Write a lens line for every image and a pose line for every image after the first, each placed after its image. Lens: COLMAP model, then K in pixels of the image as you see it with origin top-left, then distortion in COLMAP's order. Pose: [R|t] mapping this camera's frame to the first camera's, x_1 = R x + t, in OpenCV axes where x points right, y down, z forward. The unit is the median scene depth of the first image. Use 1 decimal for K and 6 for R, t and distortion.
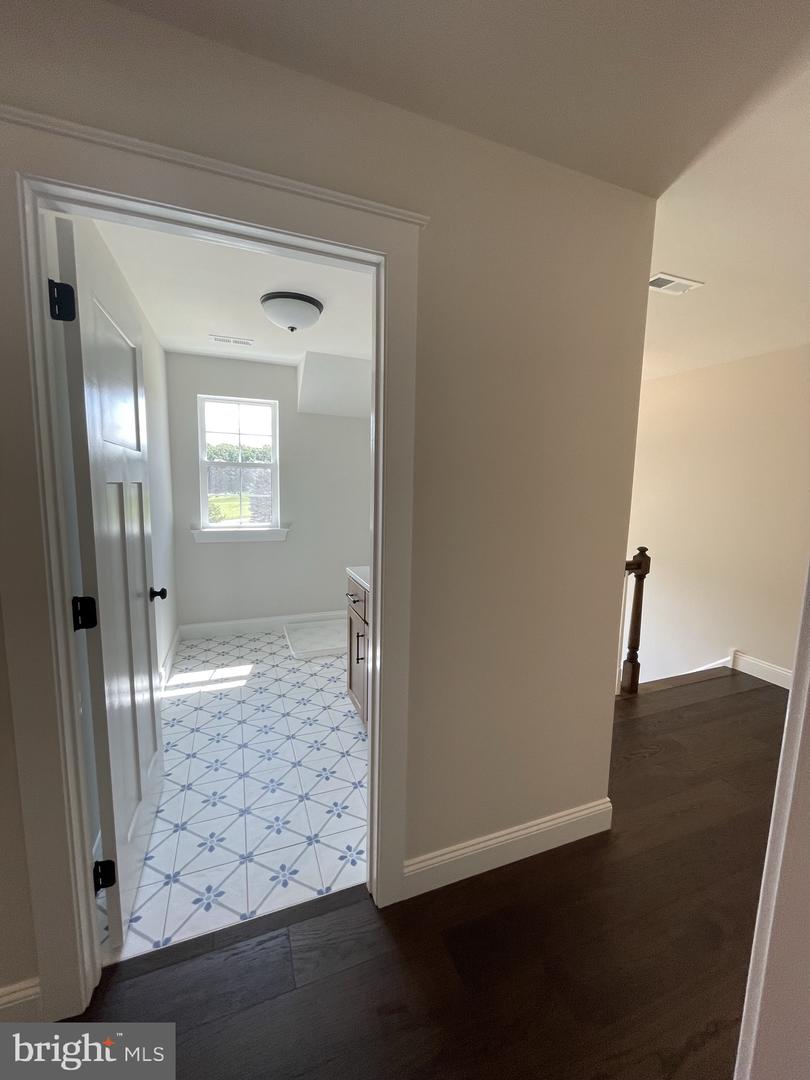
lens RADIAL K [[438.6, 0, 406.3], [0, 438.6, 538.8], [0, 0, 1]] dist [-0.000736, 0.000043]
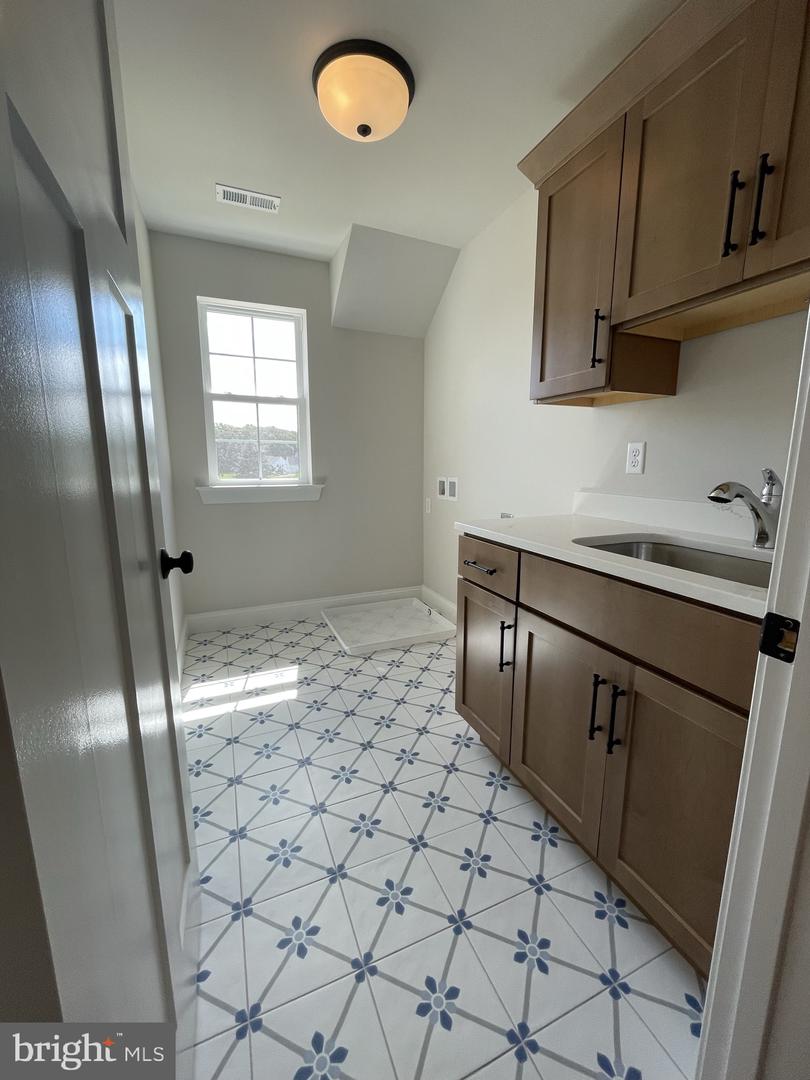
lens RADIAL K [[438.6, 0, 405.0], [0, 438.6, 538.5], [0, 0, 1]] dist [-0.000736, 0.000043]
pose [[0.999319, -0.027001, 0.025148, -0.179365], [0.025774, 0.998520, 0.047899, 0.045515], [-0.026404, -0.047218, 0.998536, 0.278022]]
